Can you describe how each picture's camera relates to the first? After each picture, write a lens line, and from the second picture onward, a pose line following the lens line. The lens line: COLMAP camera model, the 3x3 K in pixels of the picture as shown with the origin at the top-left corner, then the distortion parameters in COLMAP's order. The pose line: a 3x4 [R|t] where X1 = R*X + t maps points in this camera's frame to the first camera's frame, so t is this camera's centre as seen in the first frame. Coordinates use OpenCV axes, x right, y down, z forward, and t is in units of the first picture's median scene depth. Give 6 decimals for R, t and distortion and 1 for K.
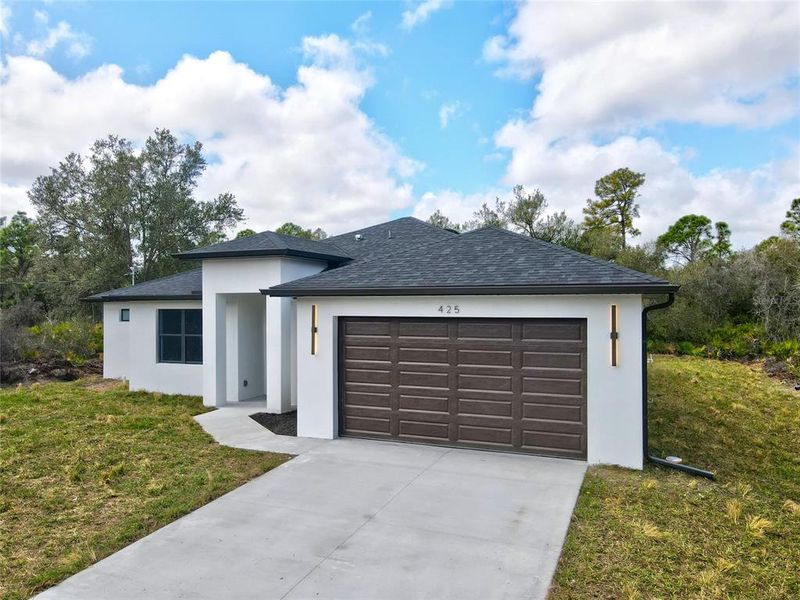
lens RADIAL K [[576.3, 0, 398.0], [0, 576.3, 304.0], [0, 0, 1]] dist [0.026595, -0.011780]
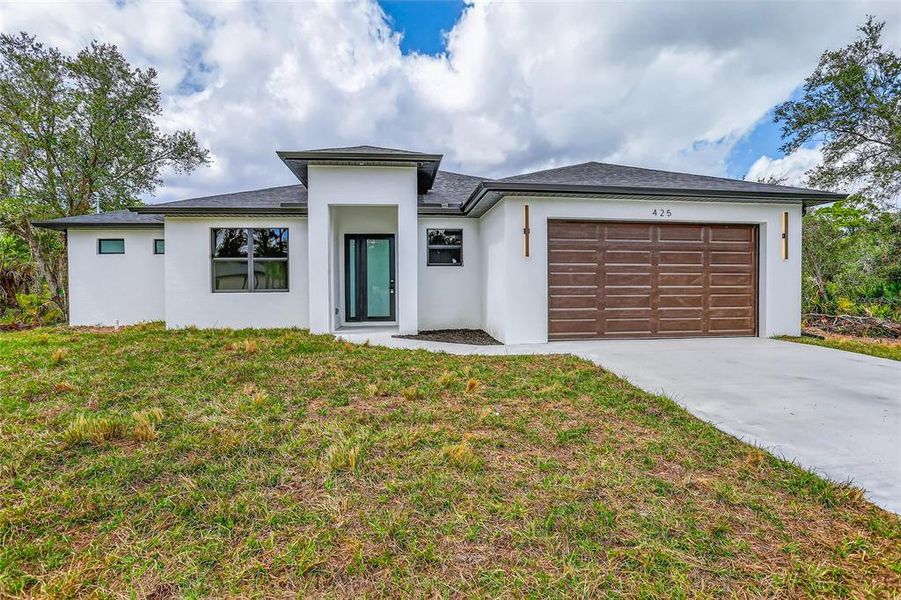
lens RADIAL K [[439.2, 0, 462.6], [0, 439.2, 289.9], [0, 0, 1]] dist [-0.031684, 0.011647]
pose [[0.870650, -0.007165, 0.491852, -0.599989], [0.003008, 0.999953, 0.009242, 0.135395], [-0.491895, -0.006567, 0.870630, 0.418589]]
